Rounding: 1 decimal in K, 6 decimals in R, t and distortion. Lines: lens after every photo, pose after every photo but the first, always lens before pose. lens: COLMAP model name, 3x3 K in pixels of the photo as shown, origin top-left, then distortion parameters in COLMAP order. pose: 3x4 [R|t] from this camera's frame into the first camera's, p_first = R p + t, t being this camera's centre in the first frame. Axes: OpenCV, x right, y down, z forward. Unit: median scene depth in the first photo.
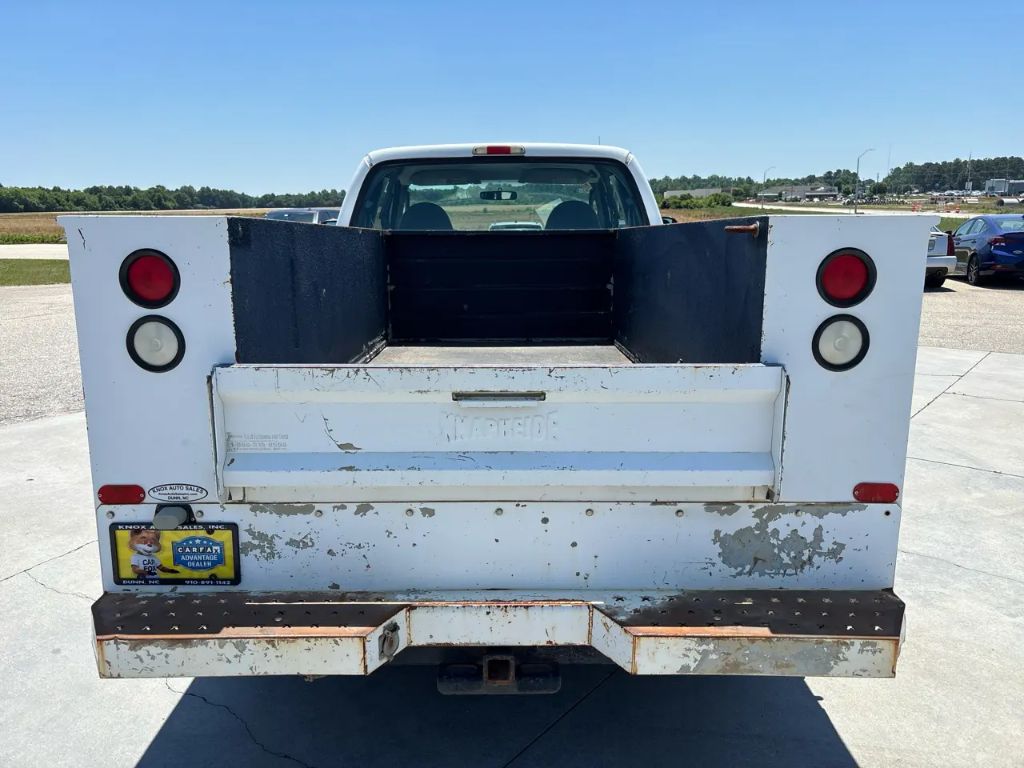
lens RADIAL K [[782.1, 0, 501.9], [0, 782.1, 380.8], [0, 0, 1]] dist [0.047889, -0.055034]
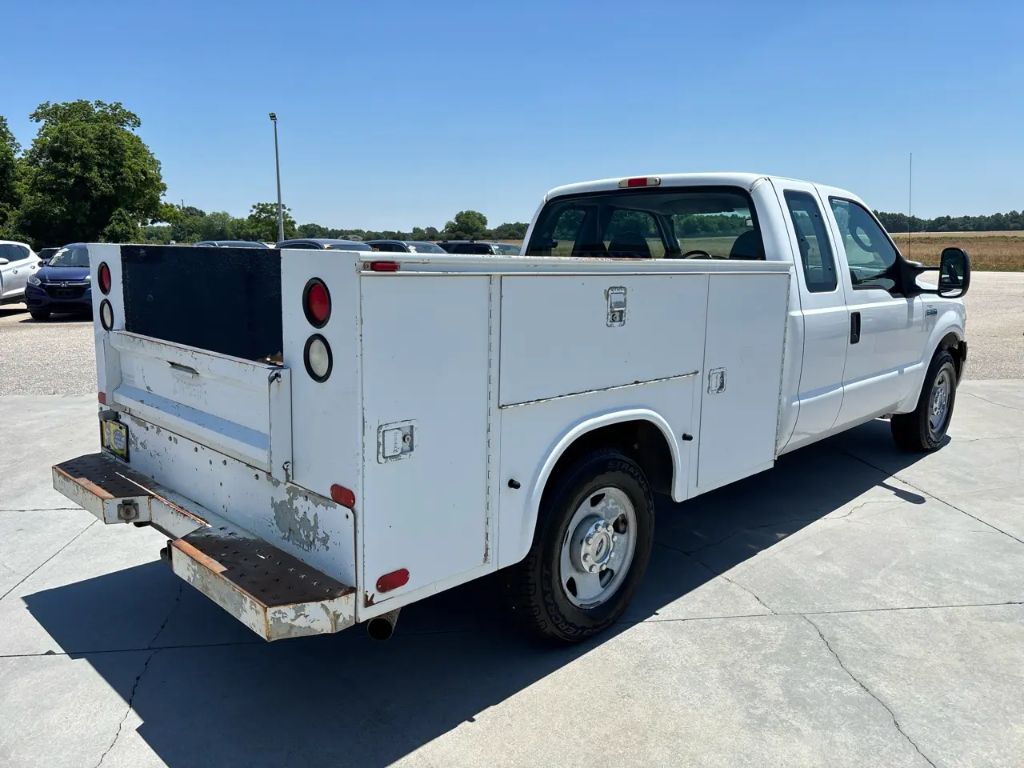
lens RADIAL K [[782.1, 0, 515.2], [0, 782.1, 384.1], [0, 0, 1]] dist [0.047889, -0.055034]
pose [[0.711110, 0.135123, -0.689974, 1.392878], [-0.152507, 0.987638, 0.036238, -0.093440], [0.686341, 0.079457, 0.722926, 0.342684]]
